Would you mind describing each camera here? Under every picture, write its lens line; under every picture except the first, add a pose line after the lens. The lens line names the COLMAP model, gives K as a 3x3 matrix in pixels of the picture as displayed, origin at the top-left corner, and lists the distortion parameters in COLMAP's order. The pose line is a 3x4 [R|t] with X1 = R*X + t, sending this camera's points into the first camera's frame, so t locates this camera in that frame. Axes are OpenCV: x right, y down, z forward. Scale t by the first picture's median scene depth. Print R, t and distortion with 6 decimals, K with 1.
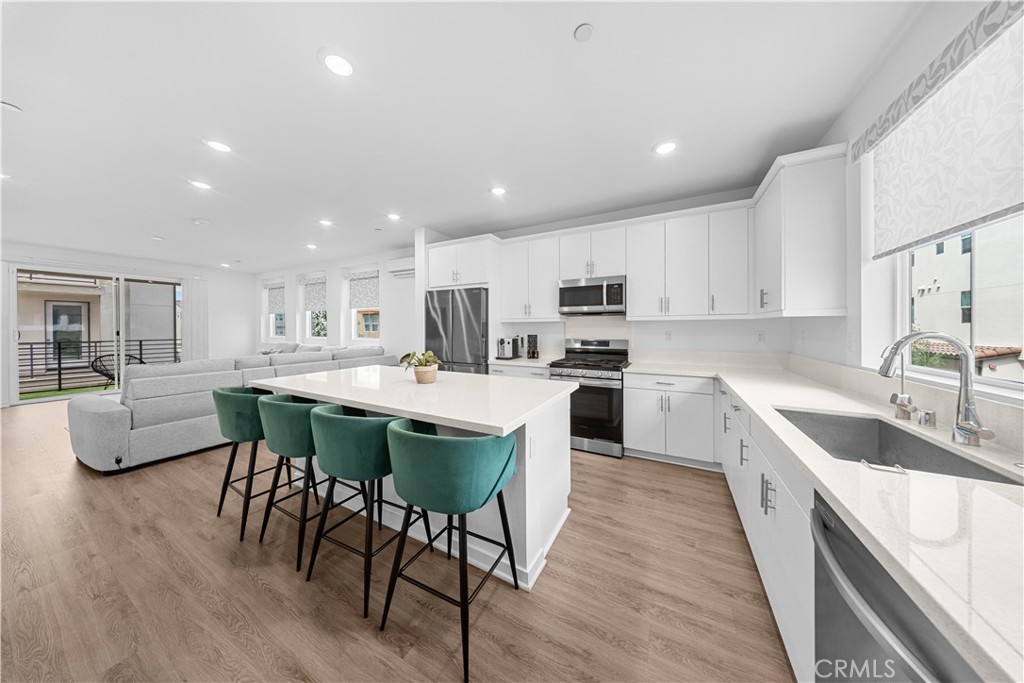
lens RADIAL K [[298.9, 0, 506.9], [0, 298.9, 327.1], [0, 0, 1]] dist [0.000130, -0.000017]
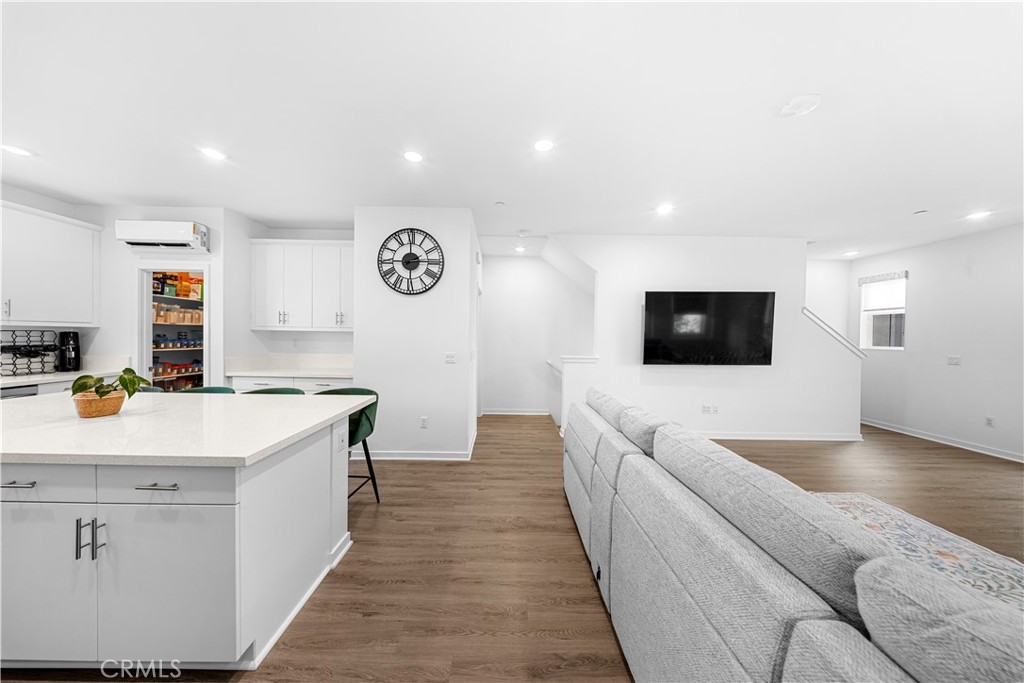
lens RADIAL K [[301.6, 0, 507.3], [0, 301.6, 339.6], [0, 0, 1]] dist [-0.003877, -0.000092]
pose [[-0.877116, -0.002279, -0.480273, -0.964594], [-0.014768, 0.999644, 0.022227, -0.025893], [0.480052, 0.026588, -0.876837, 2.549232]]
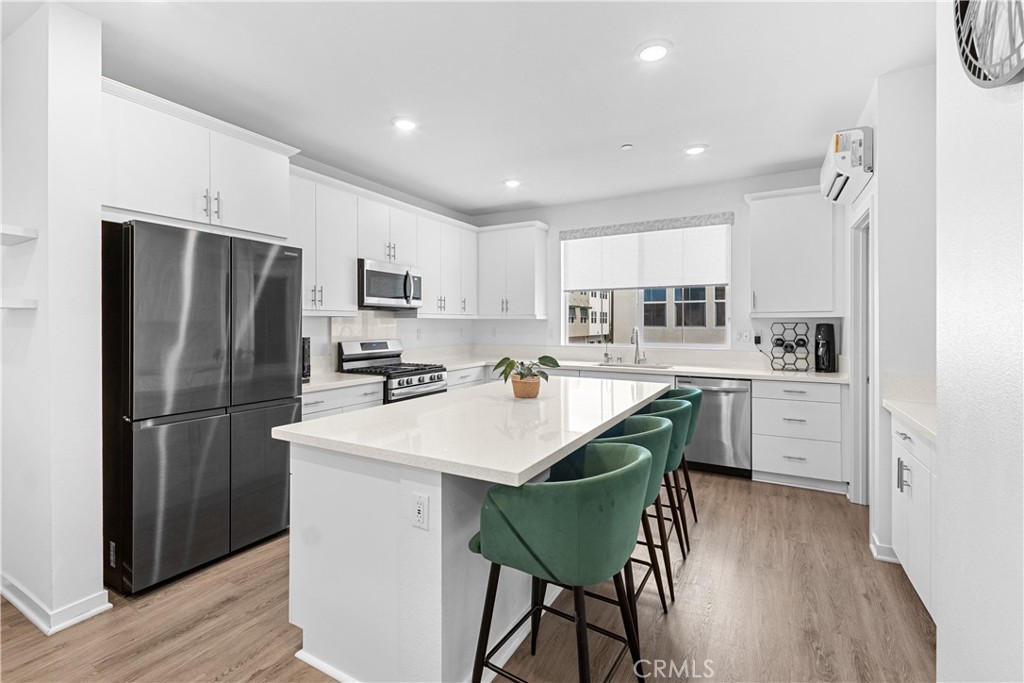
lens RADIAL K [[461.2, 0, 509.0], [0, 461.2, 322.3], [0, 0, 1]] dist [0.011021, -0.000045]
pose [[0.033106, 0.010113, 0.999401, -1.792932], [0.005076, 0.999934, -0.010287, 0.012528], [-0.999439, 0.005414, 0.033052, 1.226990]]
